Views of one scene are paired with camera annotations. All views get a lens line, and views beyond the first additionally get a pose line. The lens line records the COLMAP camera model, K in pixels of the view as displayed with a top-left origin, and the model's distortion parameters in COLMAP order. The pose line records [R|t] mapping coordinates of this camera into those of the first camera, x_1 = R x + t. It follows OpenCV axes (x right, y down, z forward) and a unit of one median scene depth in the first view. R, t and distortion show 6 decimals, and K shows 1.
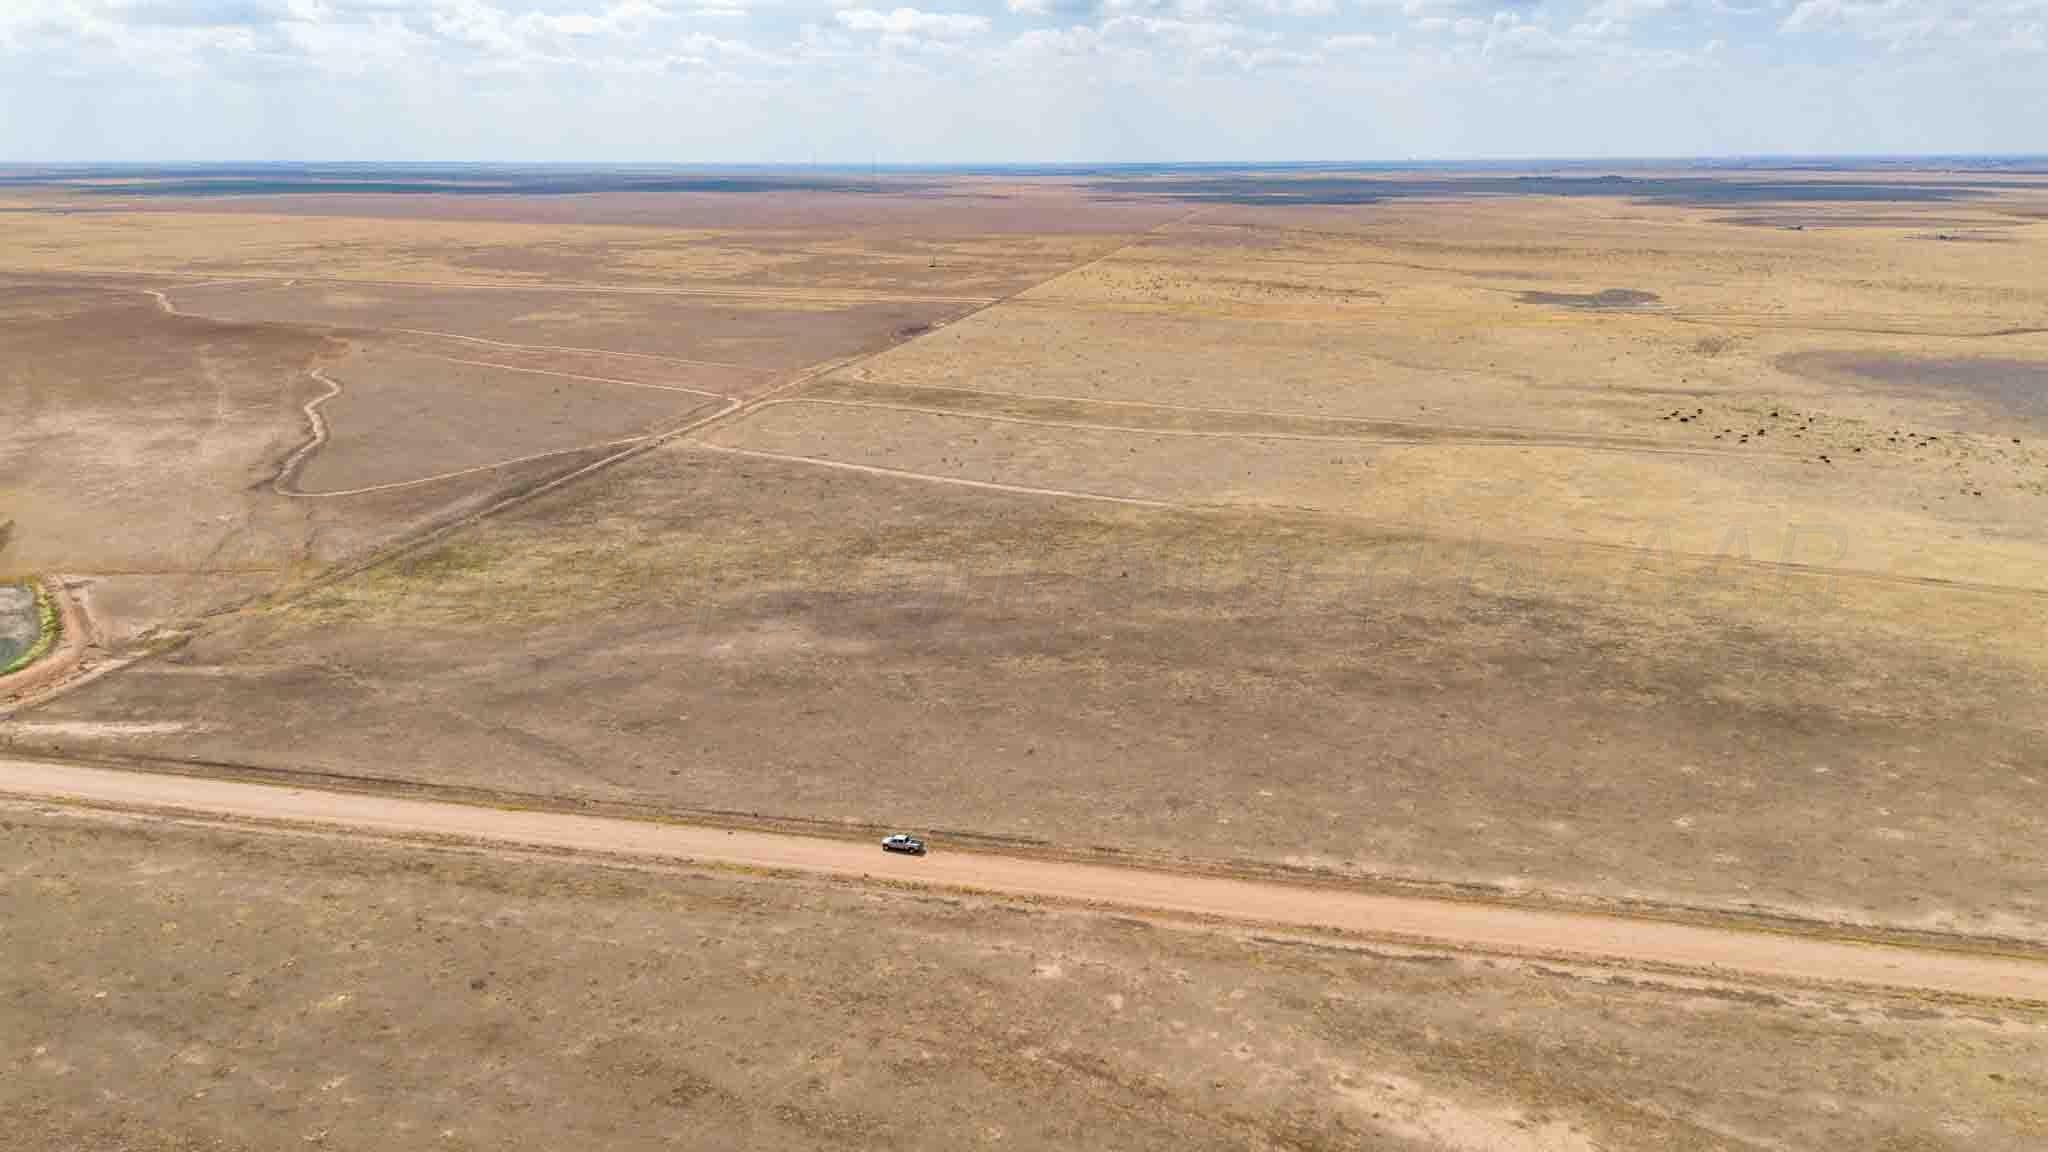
lens RADIAL K [[1456.9, 0, 1024.8], [0, 1456.9, 567.6], [0, 0, 1]] dist [0.065500, -0.063691]
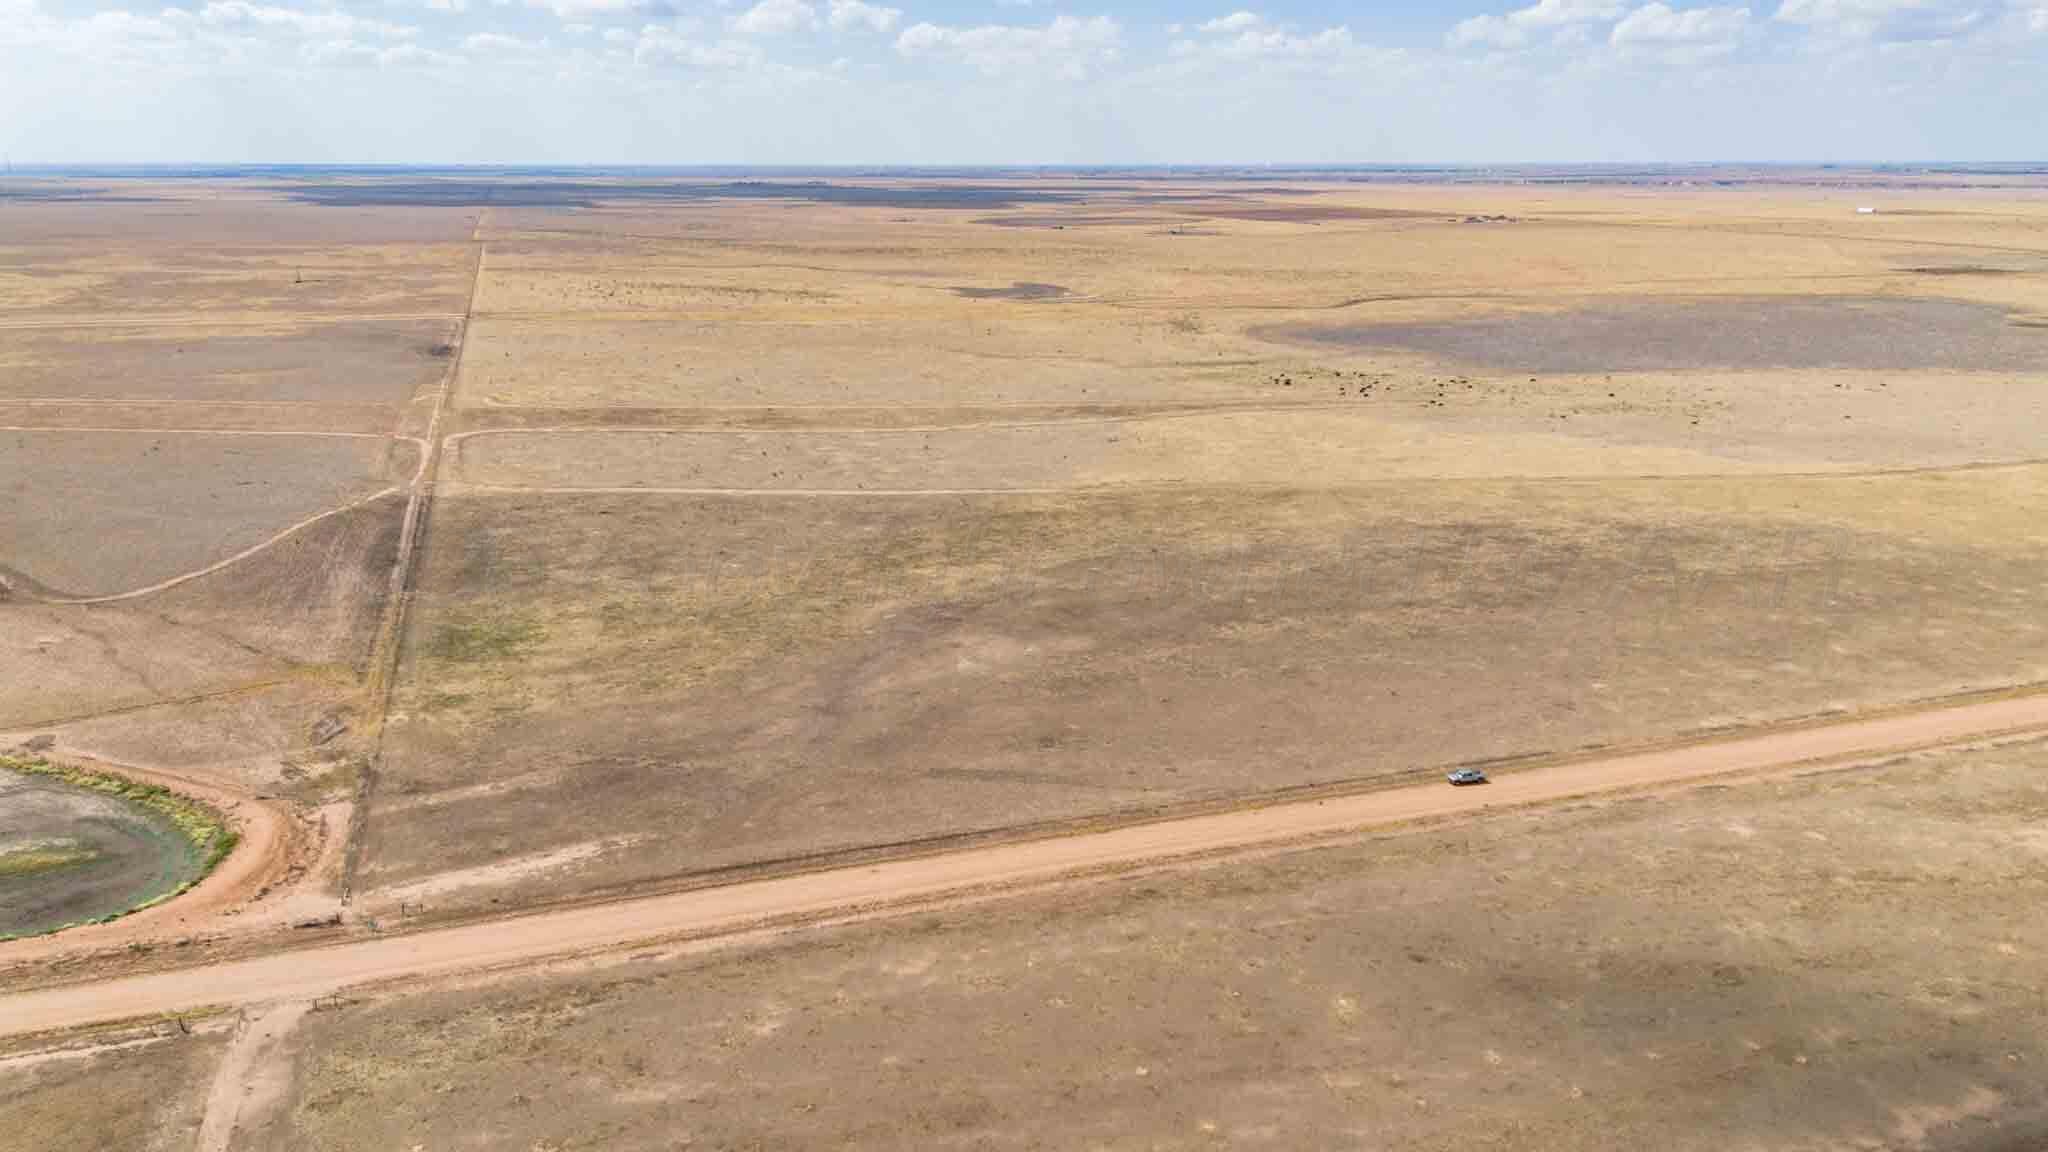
lens RADIAL K [[1456.9, 0, 1024.8], [0, 1456.9, 567.6], [0, 0, 1]] dist [0.065500, -0.063691]
pose [[0.861311, -0.135208, 0.489756, -0.793955], [0.136813, 0.990056, 0.032721, -0.044716], [-0.489311, 0.038822, 0.871245, 0.165146]]
